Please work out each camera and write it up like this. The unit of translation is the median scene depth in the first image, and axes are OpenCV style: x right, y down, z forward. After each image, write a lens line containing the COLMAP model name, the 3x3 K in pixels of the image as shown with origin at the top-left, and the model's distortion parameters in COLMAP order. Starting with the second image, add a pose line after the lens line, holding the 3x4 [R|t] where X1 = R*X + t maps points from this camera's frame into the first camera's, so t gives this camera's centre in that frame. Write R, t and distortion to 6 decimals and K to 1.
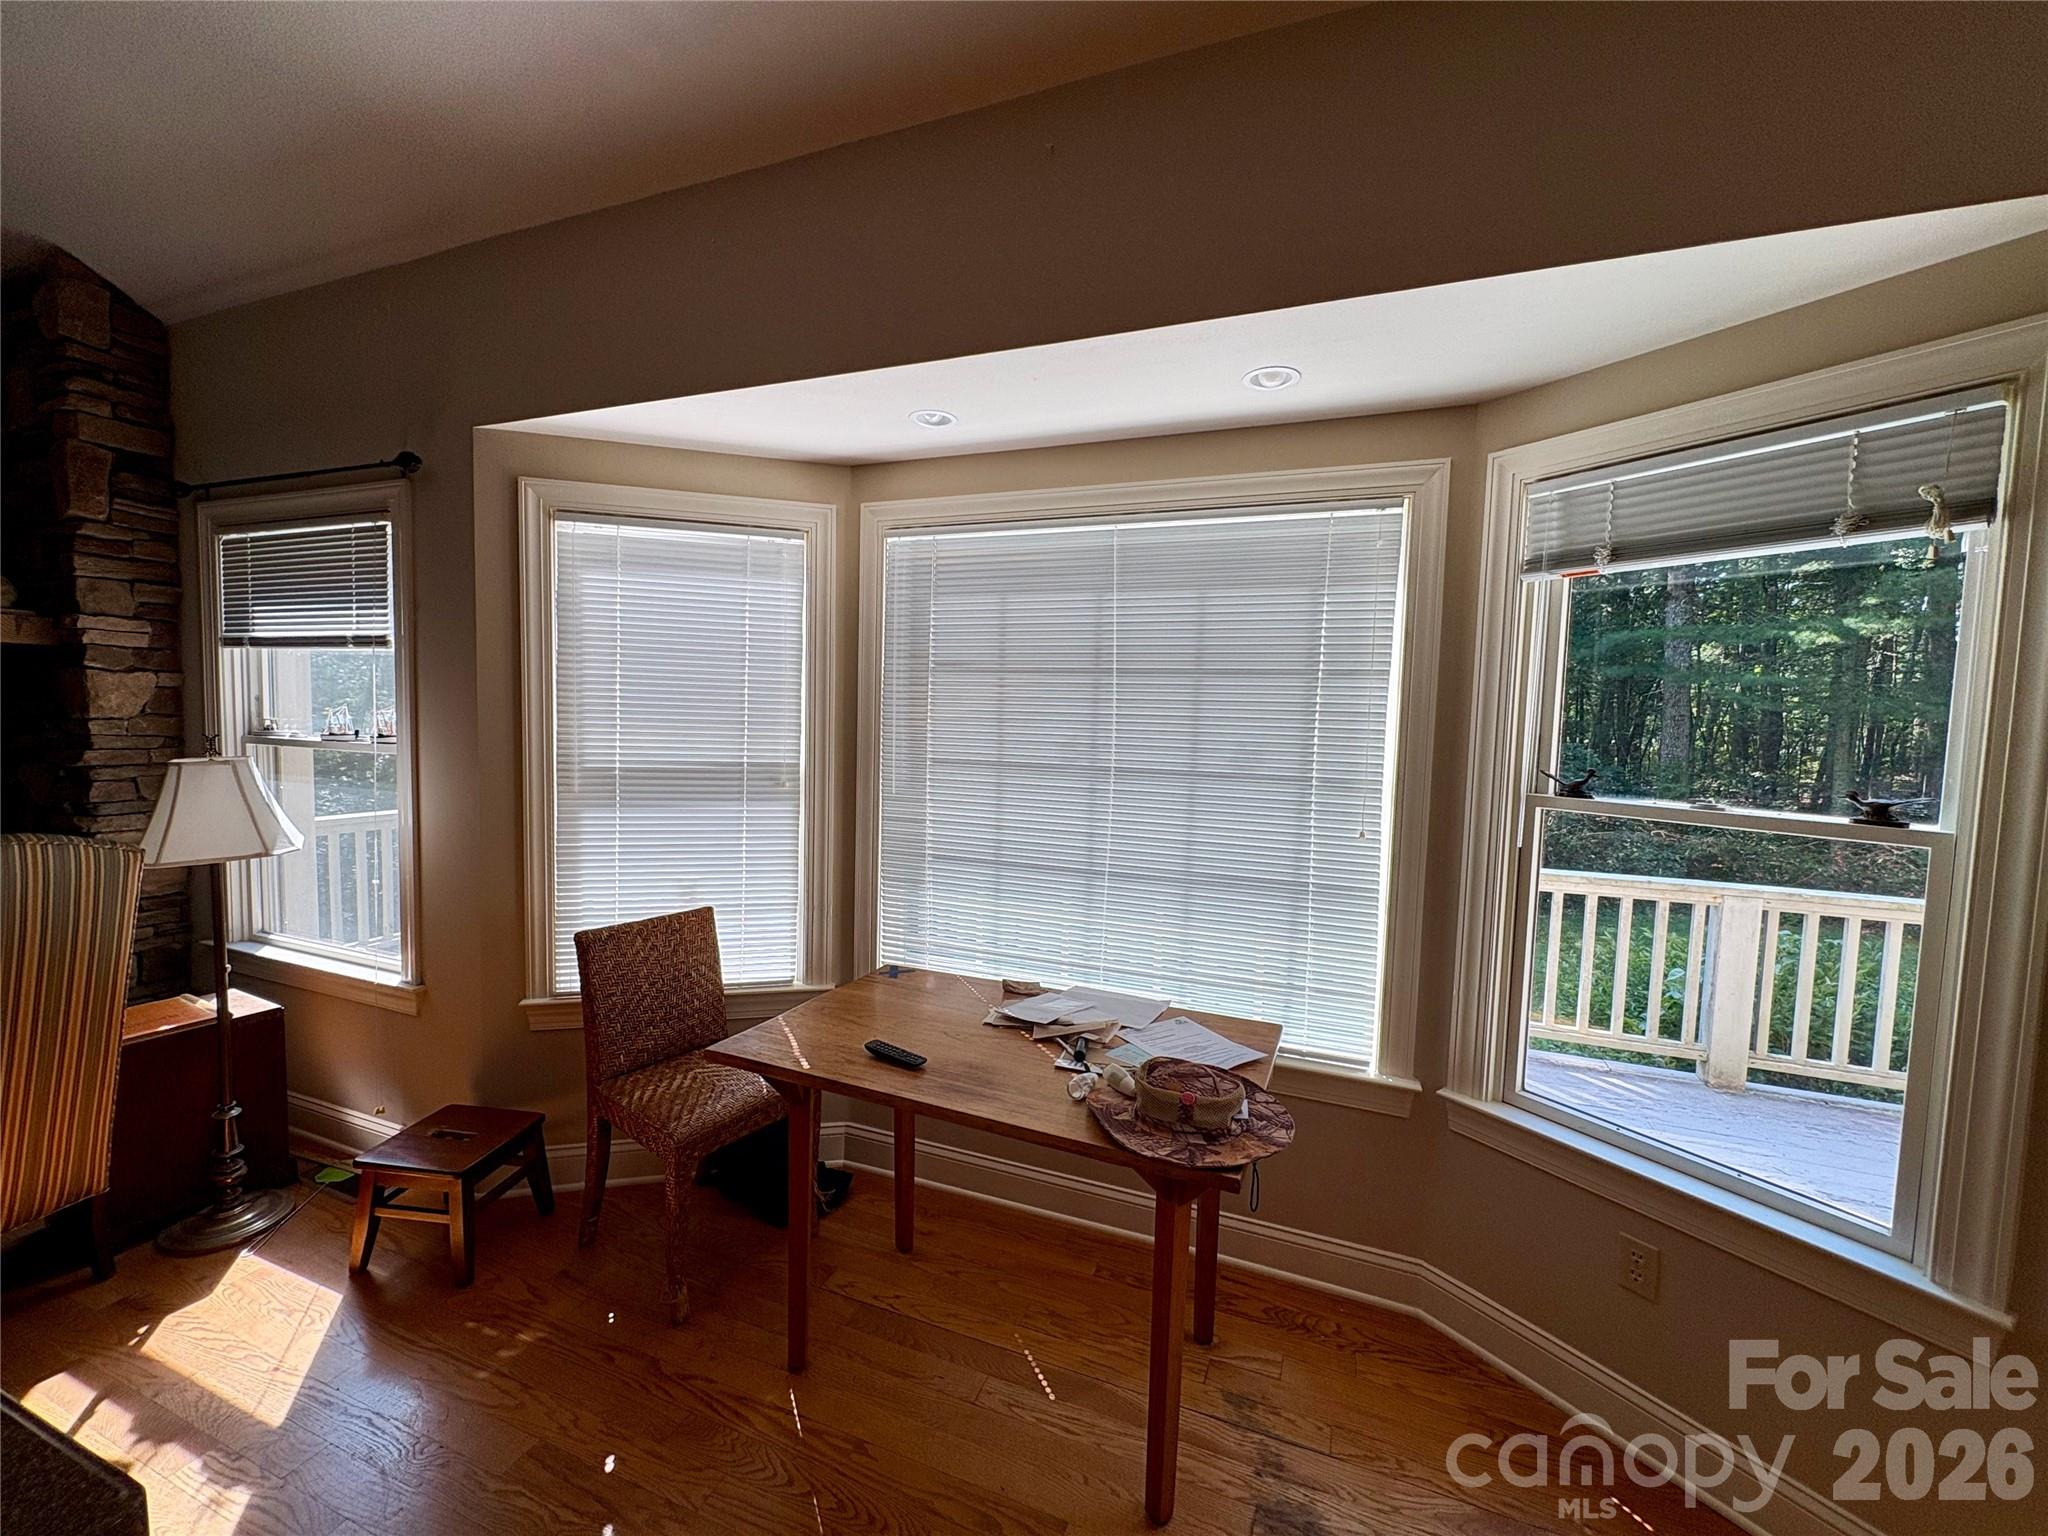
lens RADIAL K [[817.3, 0, 1024.0], [0, 817.3, 768.0], [0, 0, 1]] dist [0.000621, 0.000053]
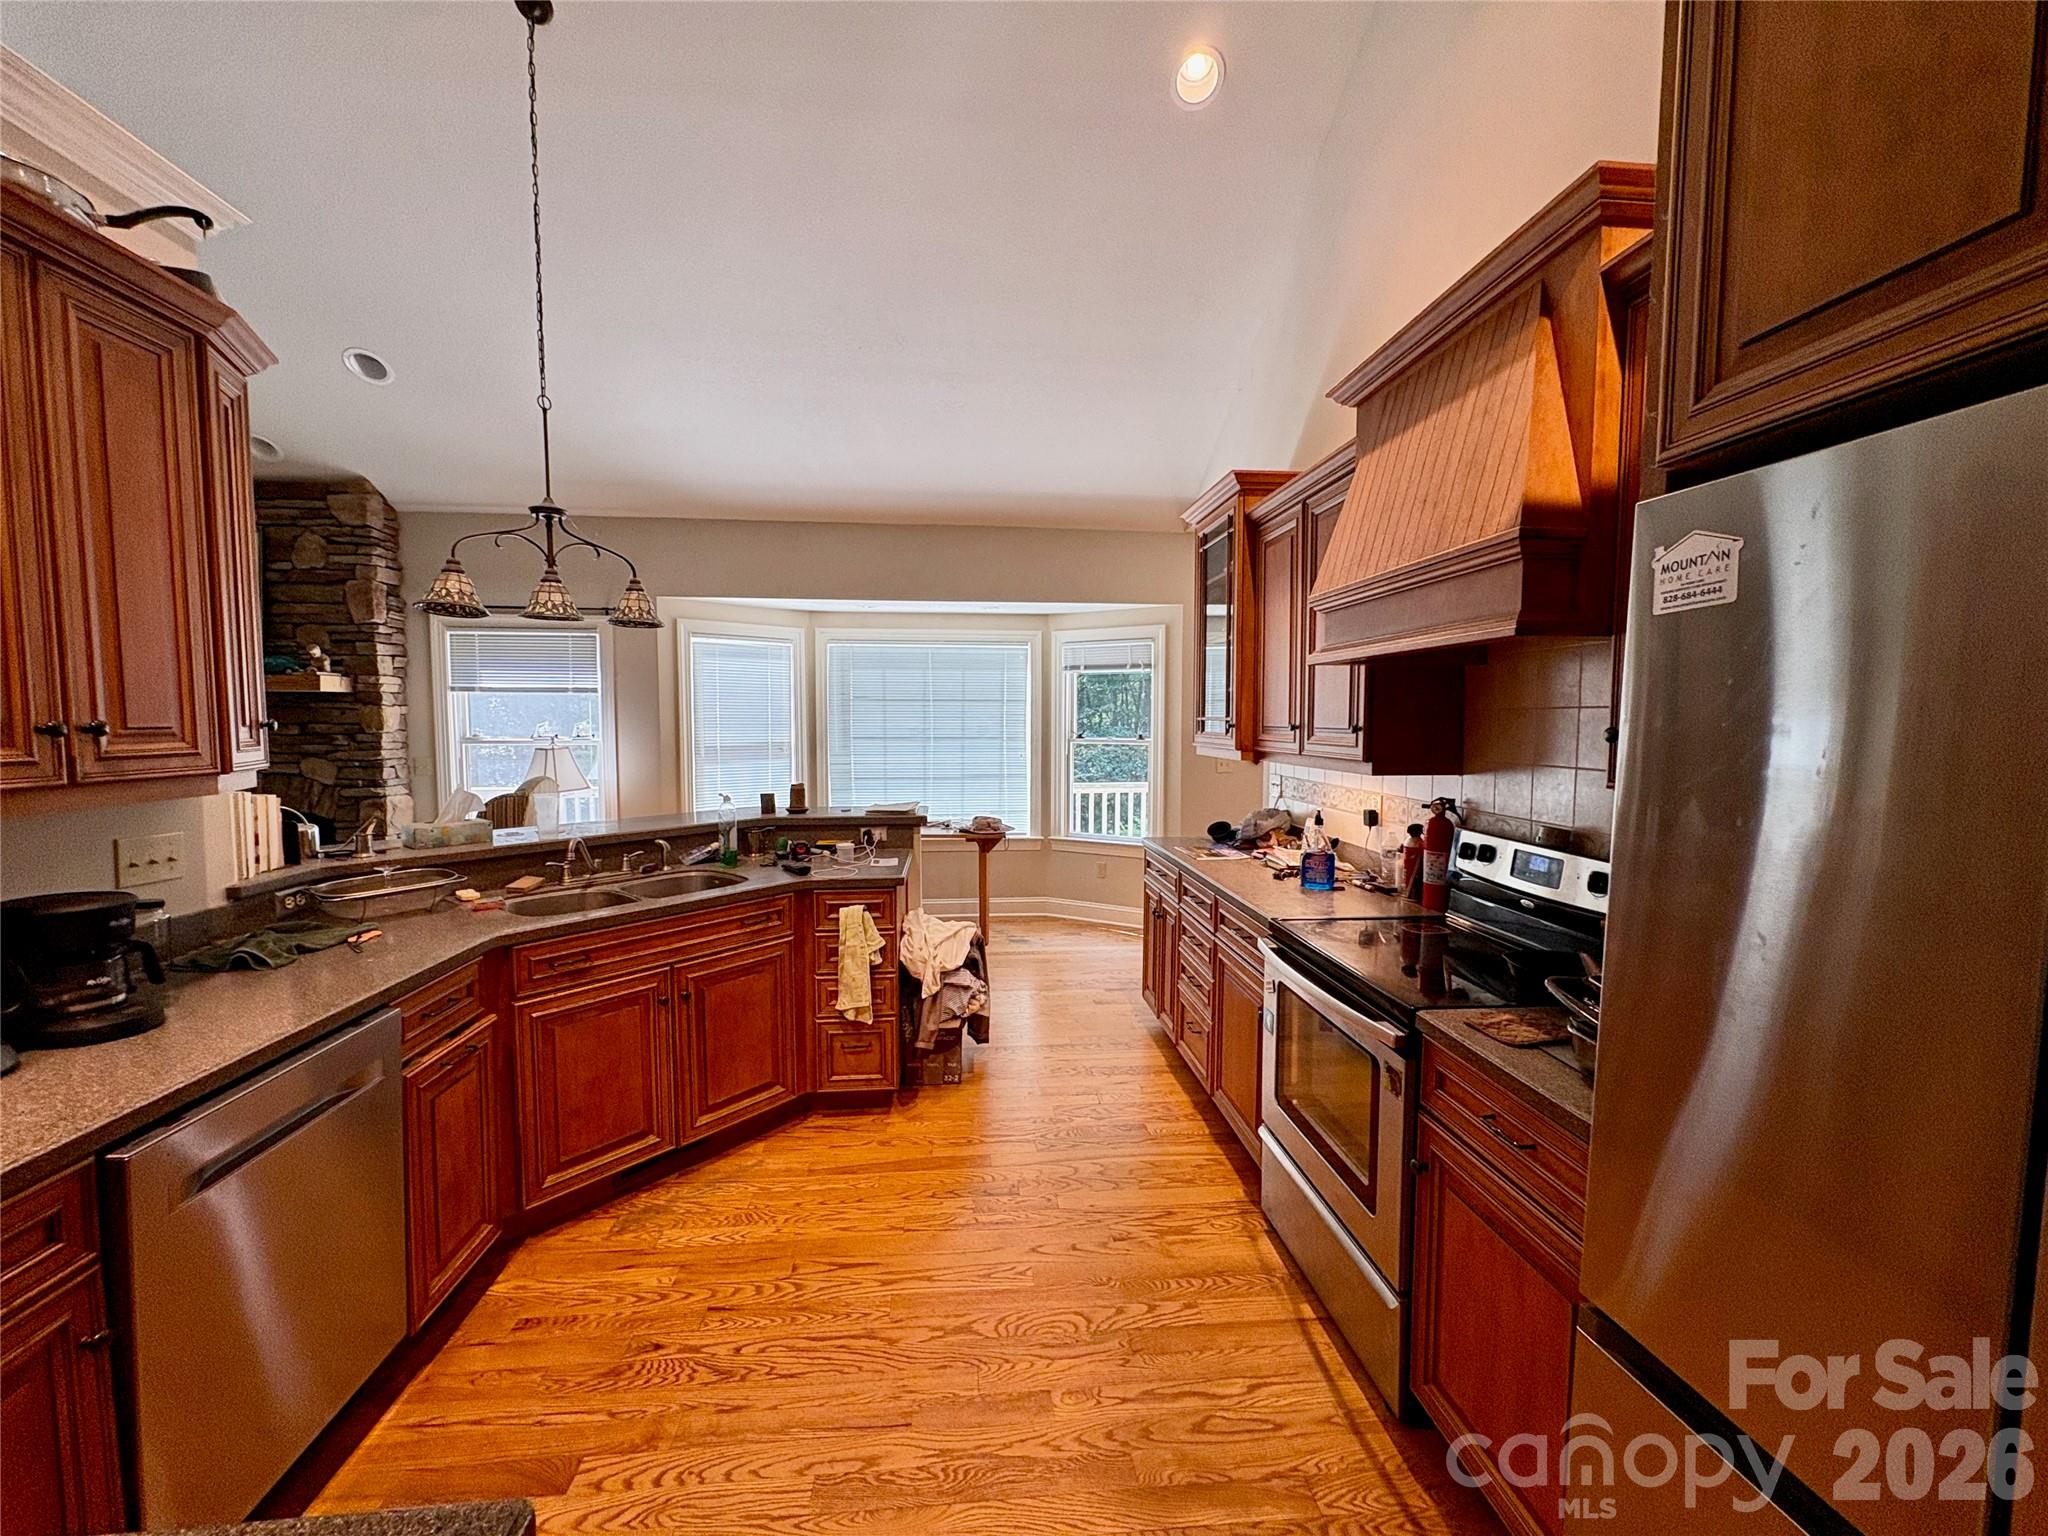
lens RADIAL K [[817.3, 0, 1024.0], [0, 817.3, 768.0], [0, 0, 1]] dist [0.000621, 0.000053]
pose [[0.891137, -0.052950, 0.450634, -0.741961], [0.051146, 0.998560, 0.016190, 0.064727], [-0.450843, 0.008620, 0.892562, -1.336078]]
